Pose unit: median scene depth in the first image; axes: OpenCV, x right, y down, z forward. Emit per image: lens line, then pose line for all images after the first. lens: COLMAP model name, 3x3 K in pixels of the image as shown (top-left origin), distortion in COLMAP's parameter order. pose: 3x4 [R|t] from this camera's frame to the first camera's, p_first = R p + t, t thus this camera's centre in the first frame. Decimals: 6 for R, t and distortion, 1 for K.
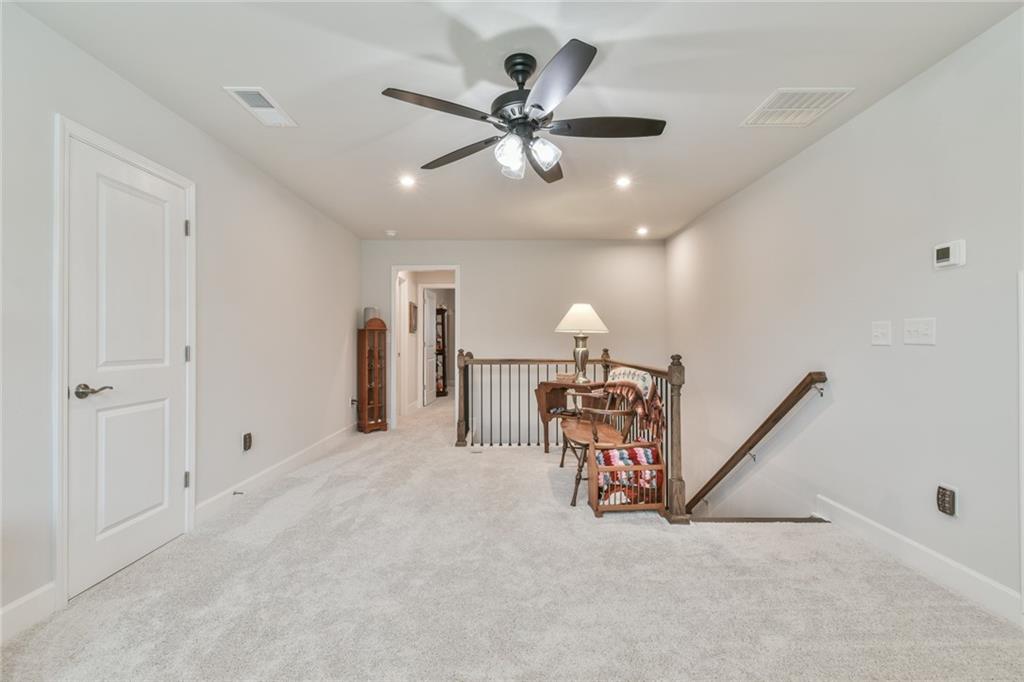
lens RADIAL K [[456.5, 0, 512.0], [0, 456.5, 341.0], [0, 0, 1]] dist [0.000359, 0.000077]
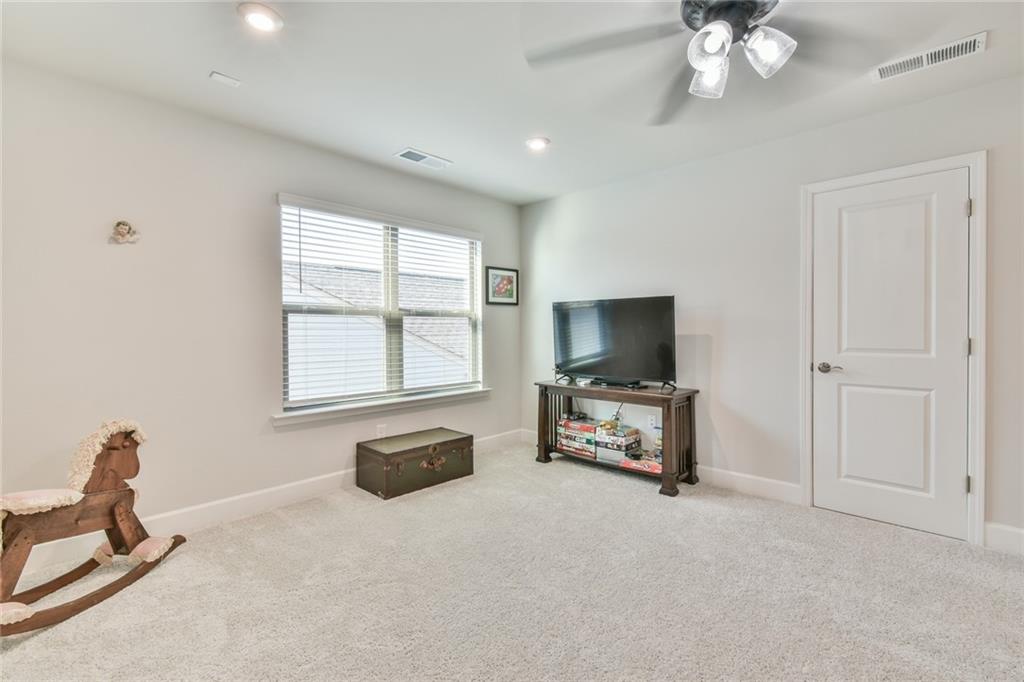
lens RADIAL K [[456.5, 0, 512.0], [0, 456.5, 341.0], [0, 0, 1]] dist [0.000359, 0.000077]
pose [[-0.698340, 0.010450, -0.715690, 0.616276], [0.002961, 0.999927, 0.011711, 0.005791], [0.715760, 0.006059, -0.698320, 1.058962]]
